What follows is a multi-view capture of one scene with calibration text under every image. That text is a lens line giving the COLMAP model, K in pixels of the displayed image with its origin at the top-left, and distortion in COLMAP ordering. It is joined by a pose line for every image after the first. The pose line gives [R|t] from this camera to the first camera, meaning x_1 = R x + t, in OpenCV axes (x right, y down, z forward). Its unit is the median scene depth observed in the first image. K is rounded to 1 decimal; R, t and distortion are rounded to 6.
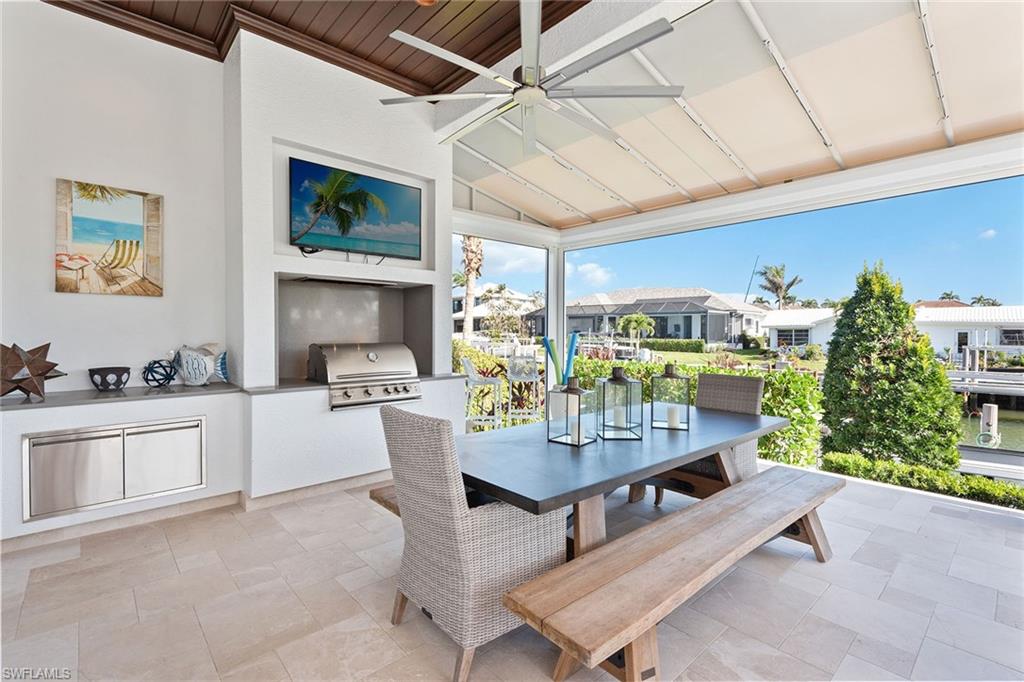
lens RADIAL K [[472.2, 0, 512.0], [0, 472.2, 341.0], [0, 0, 1]] dist [0.000212, 0.000040]
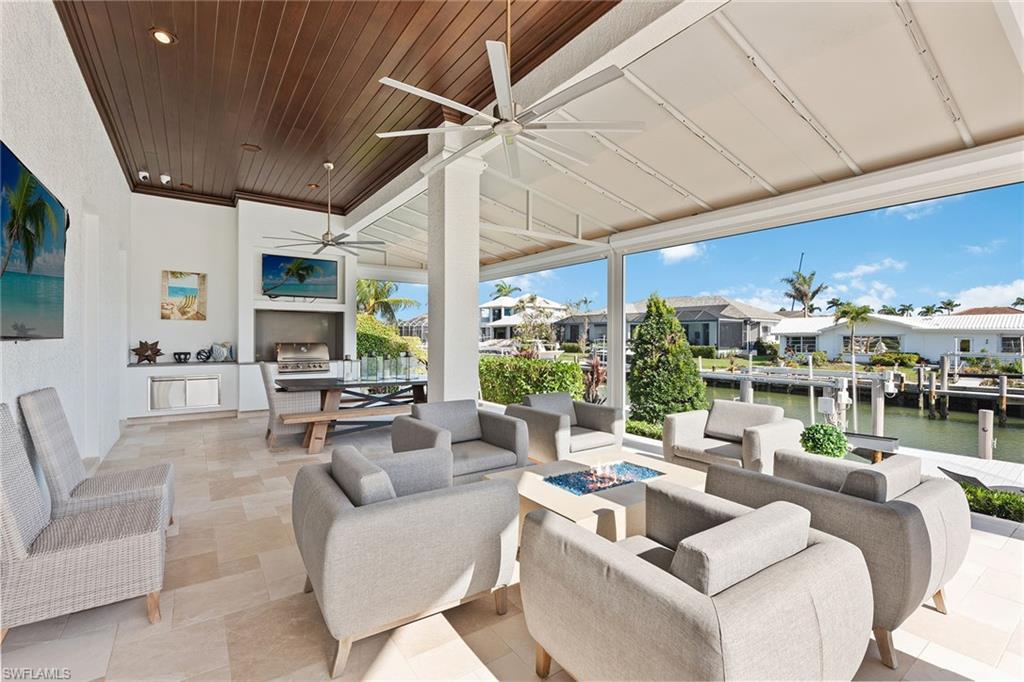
lens RADIAL K [[458.6, 0, 512.0], [0, 458.6, 341.0], [0, 0, 1]] dist [0.000523, 0.000081]
pose [[0.992676, 0.003438, -0.120757, 0.842951], [-0.005109, 0.999895, -0.013528, 0.020871], [0.120698, 0.014046, 0.992590, -0.851393]]
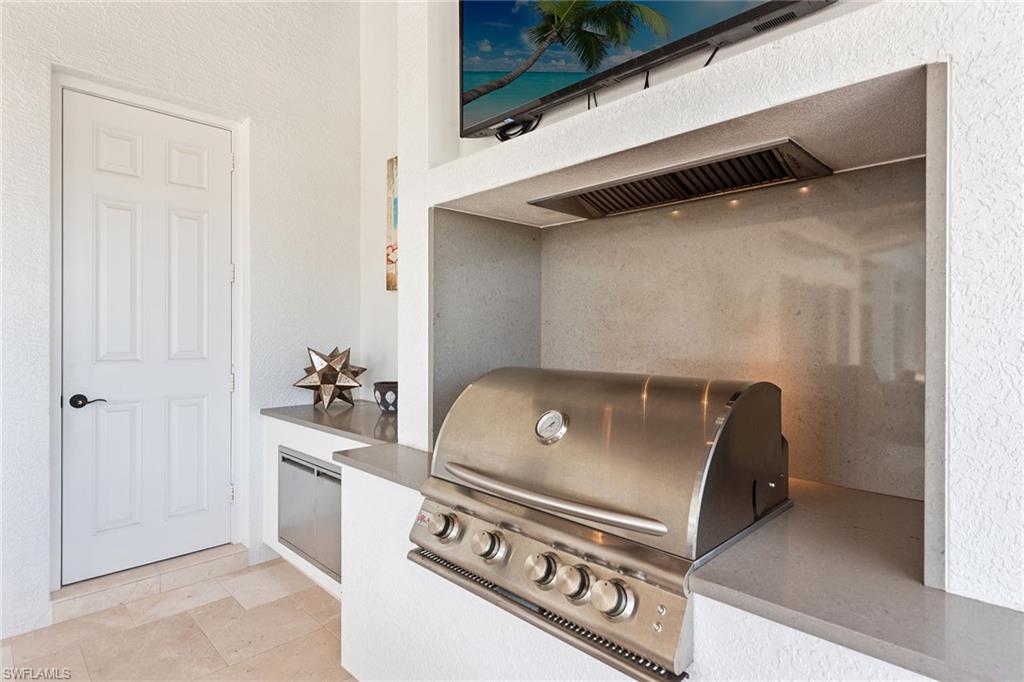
lens RADIAL K [[537.3, 0, 512.0], [0, 537.3, 341.0], [0, 0, 1]] dist [0.002492, 0.000301]
pose [[0.058377, 0.004550, -0.998284, 0.030706], [-0.024493, 0.999695, 0.003124, -0.016550], [0.997994, 0.024268, 0.058471, 0.969329]]
